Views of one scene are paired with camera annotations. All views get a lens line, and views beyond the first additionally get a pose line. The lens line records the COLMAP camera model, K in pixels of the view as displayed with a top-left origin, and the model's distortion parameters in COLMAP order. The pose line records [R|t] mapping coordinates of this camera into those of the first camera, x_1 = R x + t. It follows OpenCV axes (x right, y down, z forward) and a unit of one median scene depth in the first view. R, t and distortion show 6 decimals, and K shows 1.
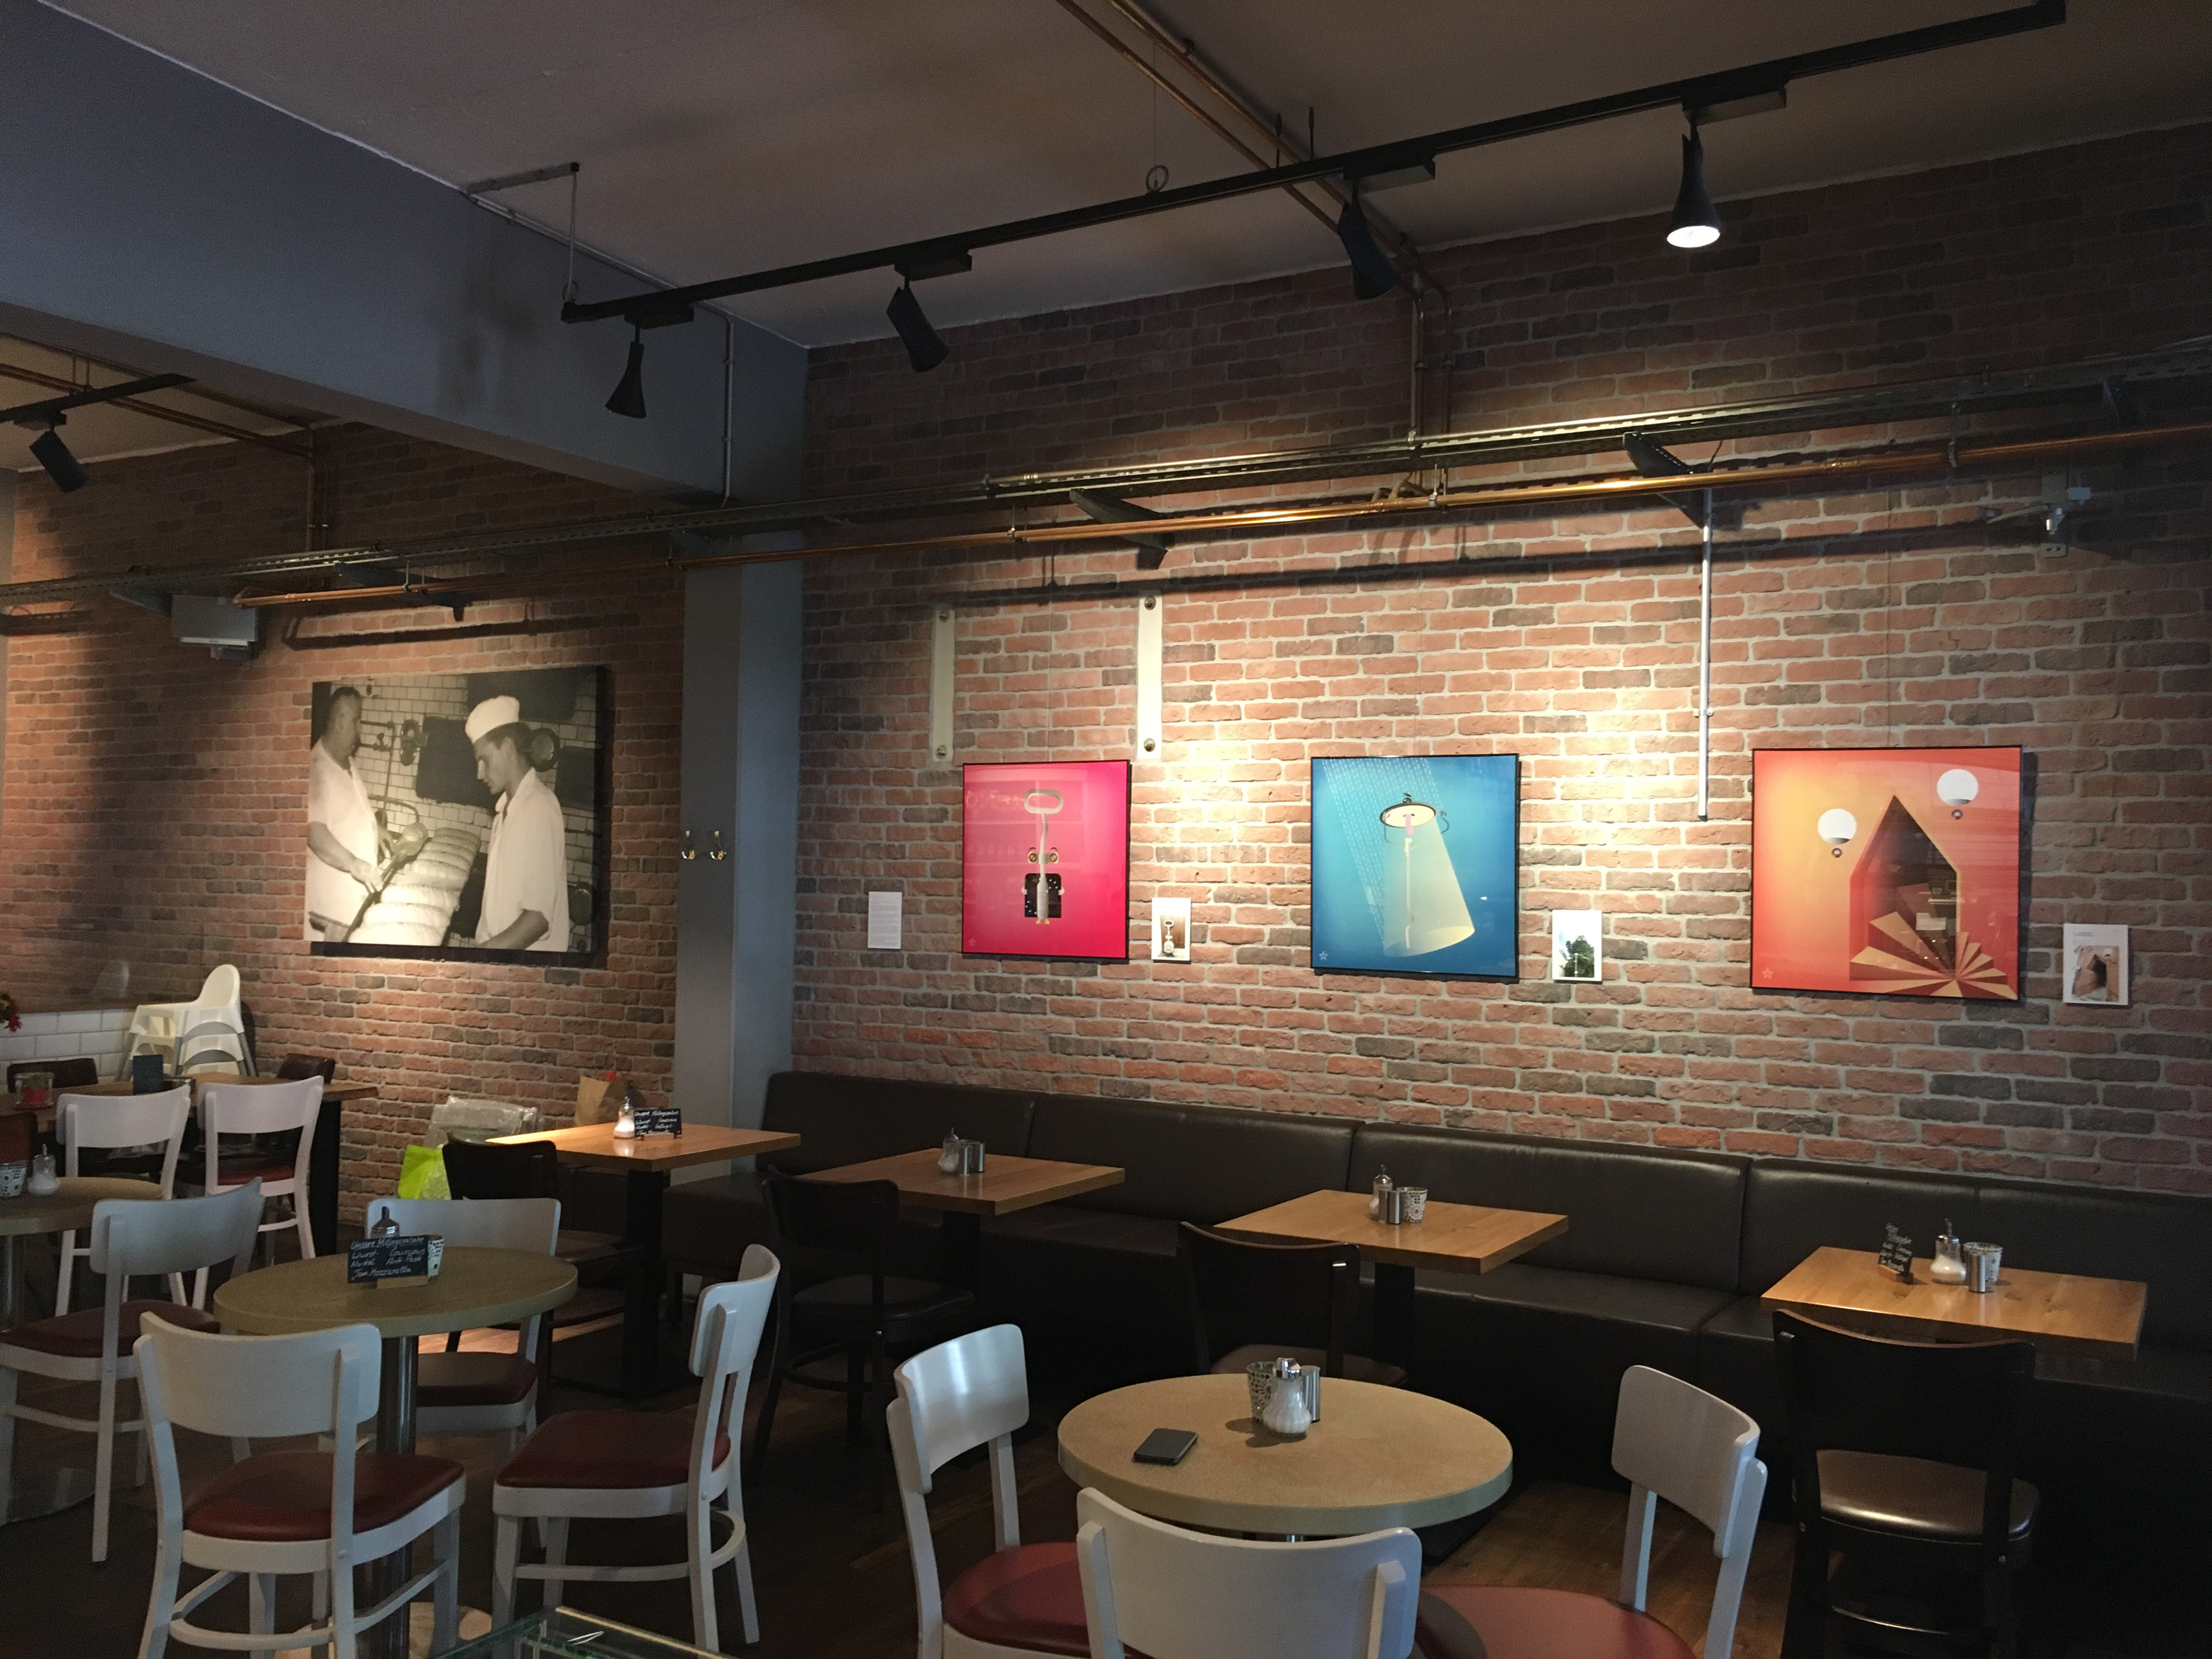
lens RADIAL K [[1899.0, 0, 1105.8], [0, 1899.0, 831.0], [0, 0, 1]] dist [0.070670, -0.048027]
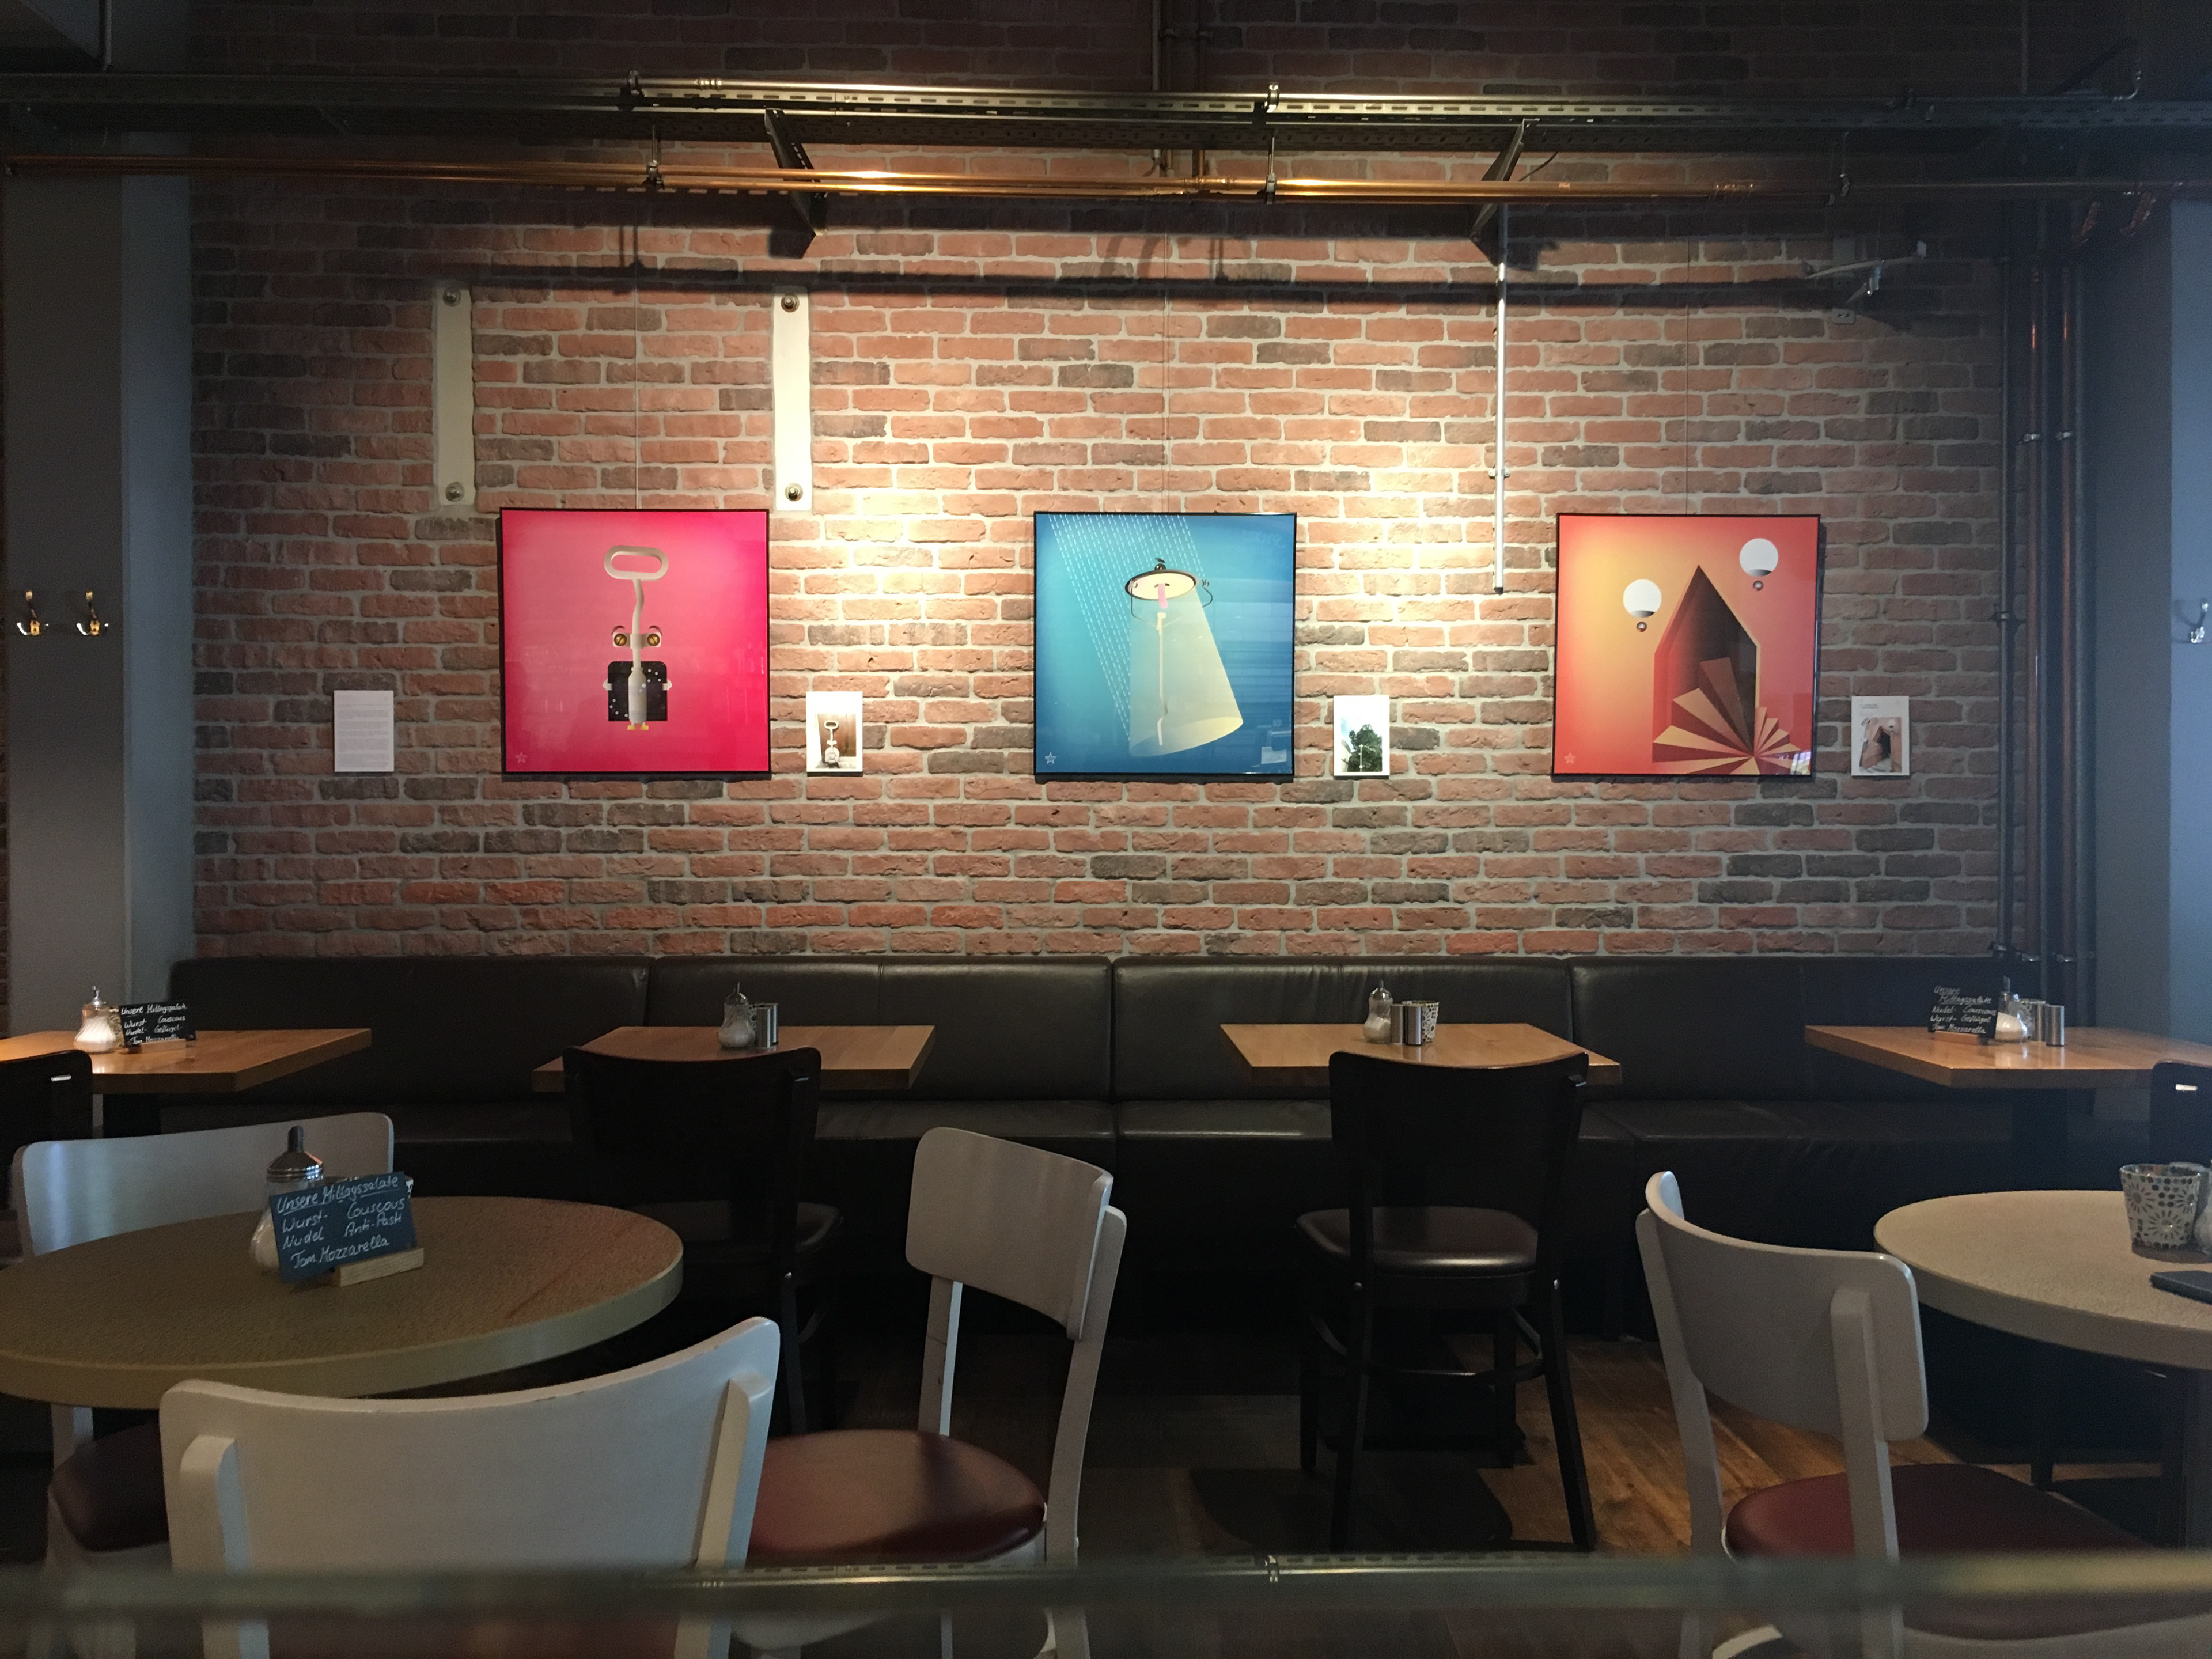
lens RADIAL K [[1899.0, 0, 1104.5], [0, 1899.0, 826.8], [0, 0, 1]] dist [0.070670, -0.048027]
pose [[0.850771, -0.022453, 0.525057, -0.298061], [0.001689, 0.999199, 0.039992, 0.063420], [-0.525534, -0.033137, 0.850127, 0.302609]]
